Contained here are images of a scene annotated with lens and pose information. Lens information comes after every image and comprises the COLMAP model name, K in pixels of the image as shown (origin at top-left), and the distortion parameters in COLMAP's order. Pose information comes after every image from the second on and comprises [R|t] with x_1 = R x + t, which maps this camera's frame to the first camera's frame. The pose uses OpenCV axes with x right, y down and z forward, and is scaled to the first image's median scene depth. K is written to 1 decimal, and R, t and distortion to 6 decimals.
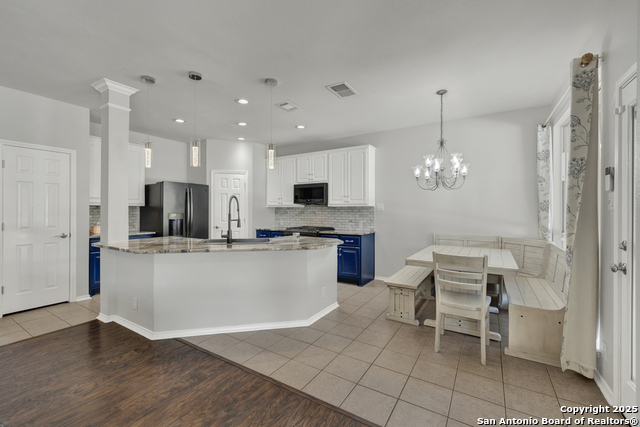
lens RADIAL K [[271.9, 0, 318.2], [0, 271.9, 209.9], [0, 0, 1]] dist [-0.003995, 0.002098]
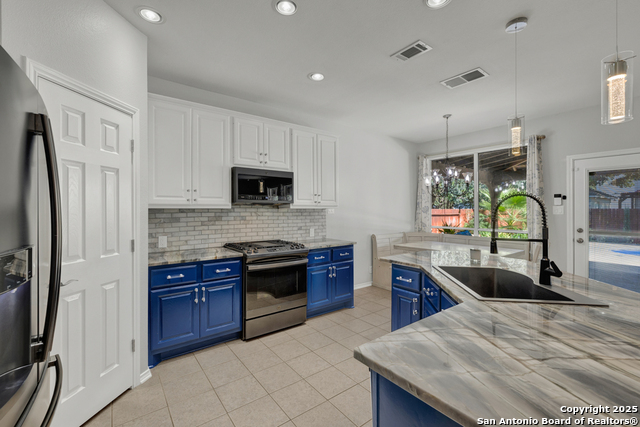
lens RADIAL K [[271.9, 0, 313.2], [0, 271.9, 208.6], [0, 0, 1]] dist [-0.003995, 0.002098]
pose [[0.366541, 0.001213, 0.930401, -0.809120], [-0.004665, 0.999989, 0.000535, -0.018421], [-0.930390, -0.004536, 0.366542, 1.017541]]
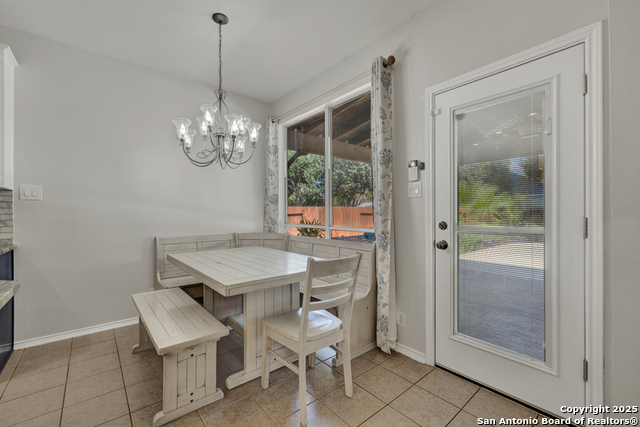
lens RADIAL K [[271.9, 0, 313.0], [0, 271.9, 212.5], [0, 0, 1]] dist [-0.003995, 0.002098]
pose [[0.319387, -0.005071, 0.947611, -0.089620], [0.002422, 0.999987, 0.004535, 0.030342], [-0.947621, 0.000847, 0.319395, 0.528844]]
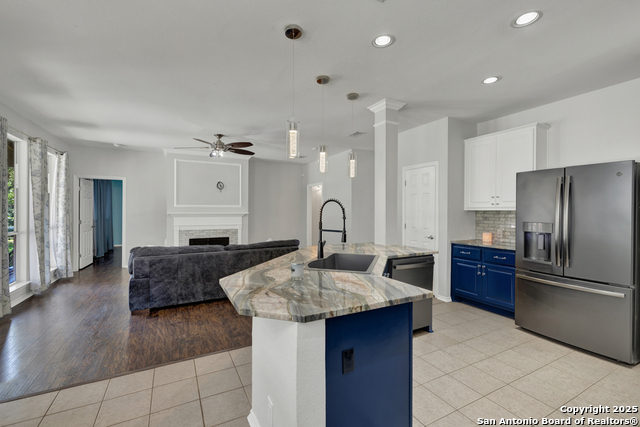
lens RADIAL K [[271.9, 0, 311.1], [0, 271.9, 209.2], [0, 0, 1]] dist [-0.003995, 0.002098]
pose [[-0.508218, -0.008261, -0.861189, 0.327271], [0.001008, 0.999948, -0.010186, -0.013446], [0.861228, -0.006045, -0.508183, 1.159918]]
